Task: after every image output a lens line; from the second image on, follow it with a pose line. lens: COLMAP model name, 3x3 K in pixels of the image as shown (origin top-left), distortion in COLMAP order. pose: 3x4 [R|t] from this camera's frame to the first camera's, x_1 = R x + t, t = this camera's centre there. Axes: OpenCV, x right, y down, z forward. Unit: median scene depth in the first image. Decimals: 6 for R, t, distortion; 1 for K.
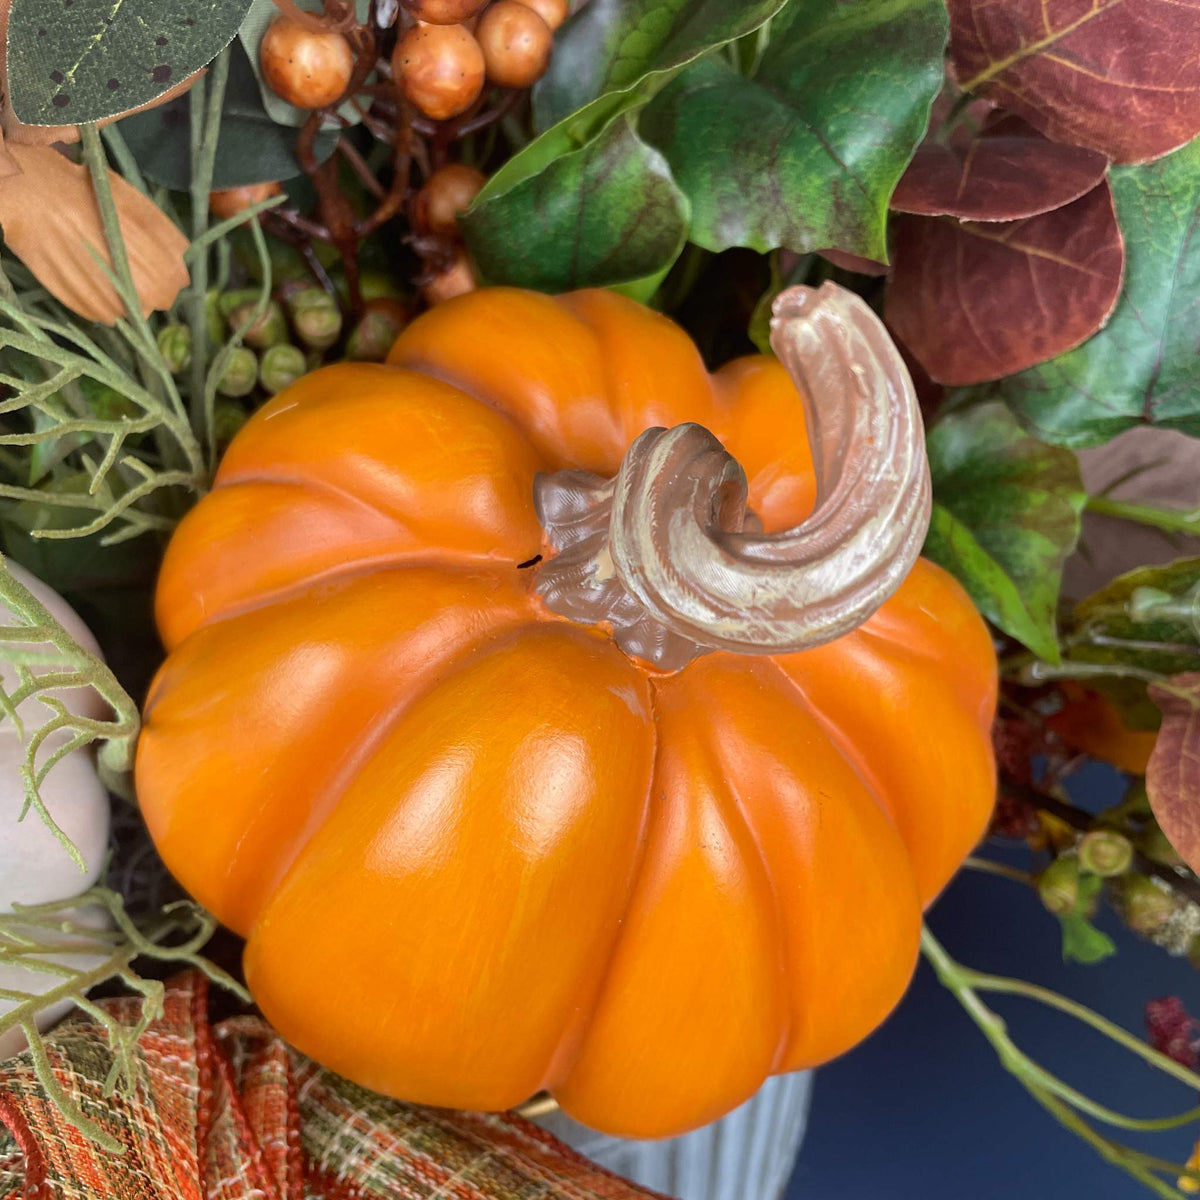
lens RADIAL K [[1252.1, 0, 601.2], [0, 1252.1, 582.8], [0, 0, 1]] dist [0.067202, -0.134652]
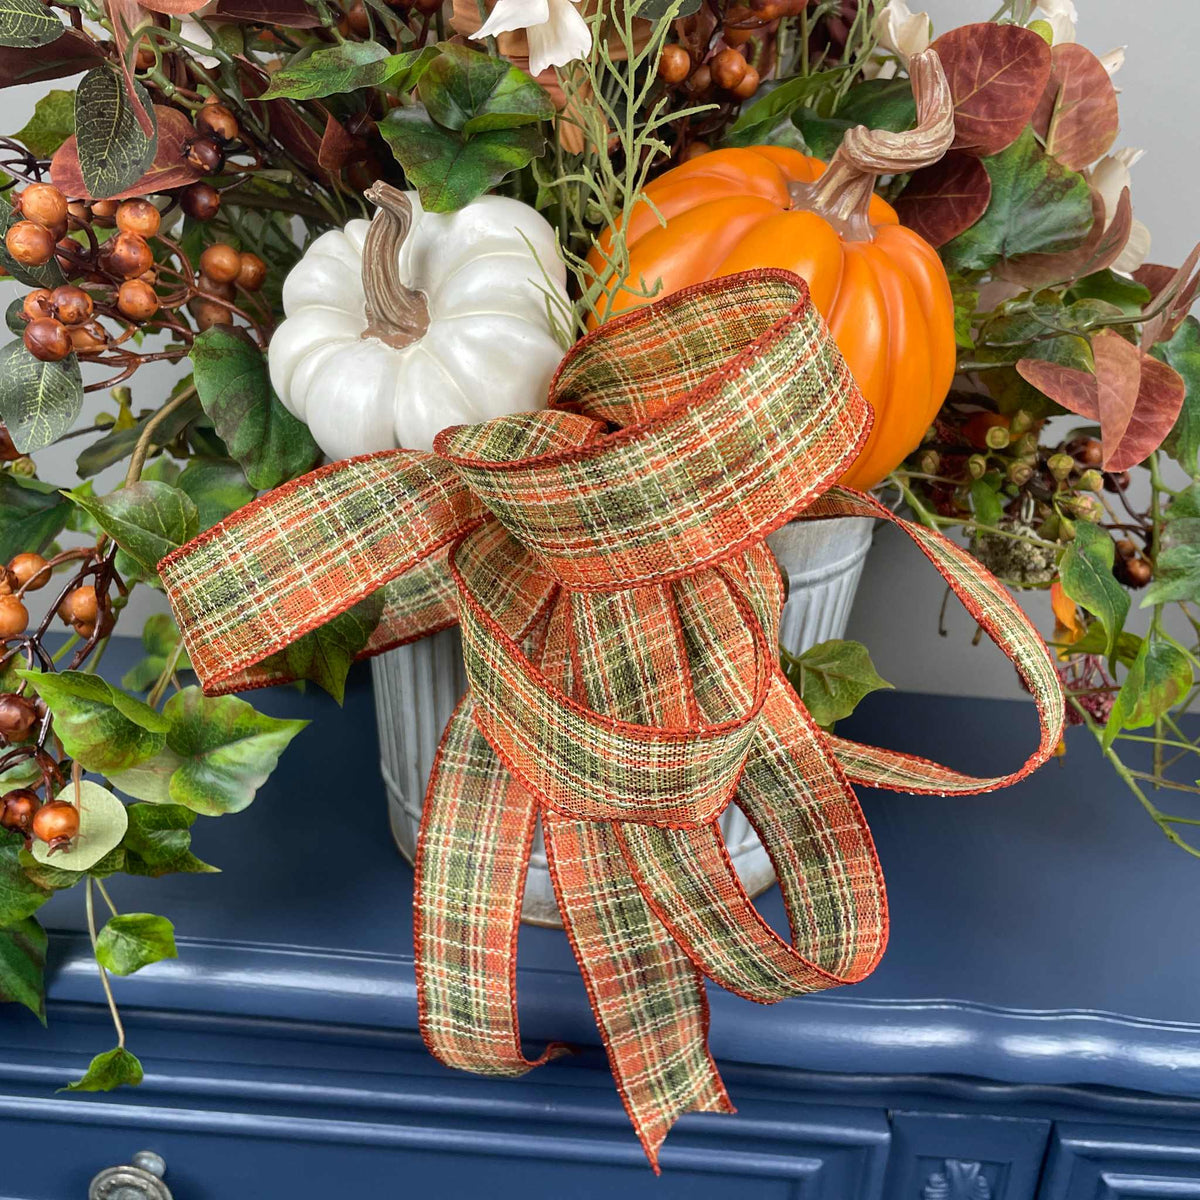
lens RADIAL K [[1225.9, 0, 619.4], [0, 1225.9, 607.2], [0, 0, 1]] dist [0.108782, -0.206495]
pose [[0.987227, 0.073098, 0.141562, -0.584101], [-0.025059, 0.948717, -0.315132, 1.318669], [-0.157337, 0.307560, 0.938431, -0.899998]]
